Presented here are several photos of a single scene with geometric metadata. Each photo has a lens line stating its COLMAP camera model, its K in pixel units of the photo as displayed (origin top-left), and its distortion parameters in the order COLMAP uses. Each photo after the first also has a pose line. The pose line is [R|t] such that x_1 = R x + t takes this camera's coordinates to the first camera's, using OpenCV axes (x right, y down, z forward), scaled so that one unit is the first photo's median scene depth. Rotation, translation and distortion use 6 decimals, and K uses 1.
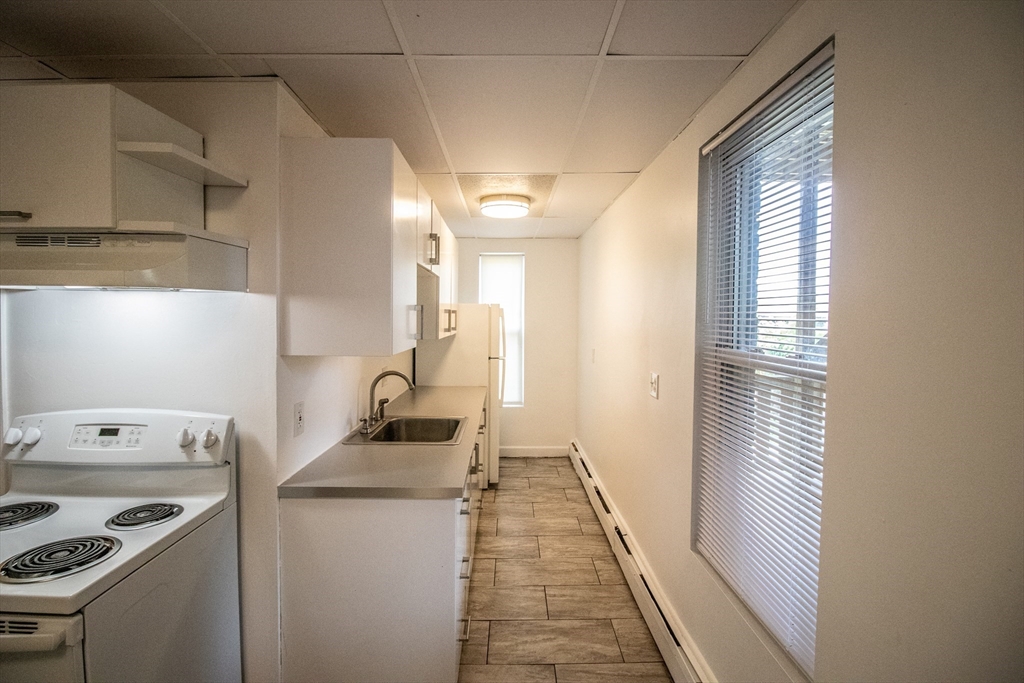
lens RADIAL K [[483.1, 0, 514.7], [0, 483.1, 336.6], [0, 0, 1]] dist [-0.010971, -0.005499]
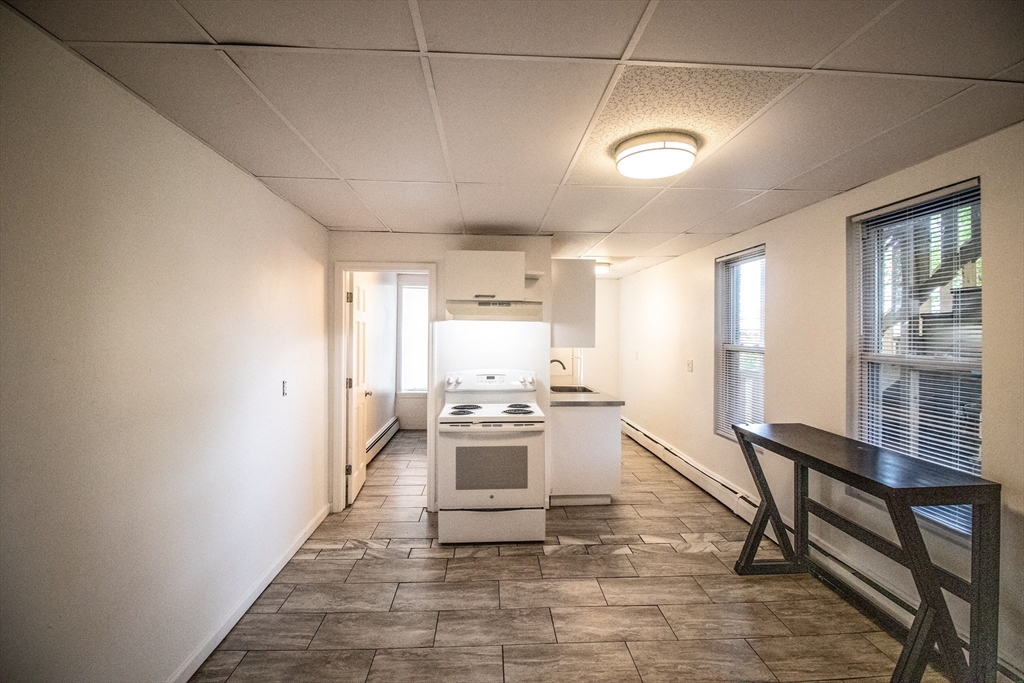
lens RADIAL K [[483.1, 0, 510.3], [0, 483.1, 335.3], [0, 0, 1]] dist [-0.010971, -0.005499]
pose [[0.999260, -0.004170, 0.038238, -0.834663], [0.005427, 0.999446, -0.032828, 0.060247], [-0.038080, 0.033011, 0.998729, -1.532749]]
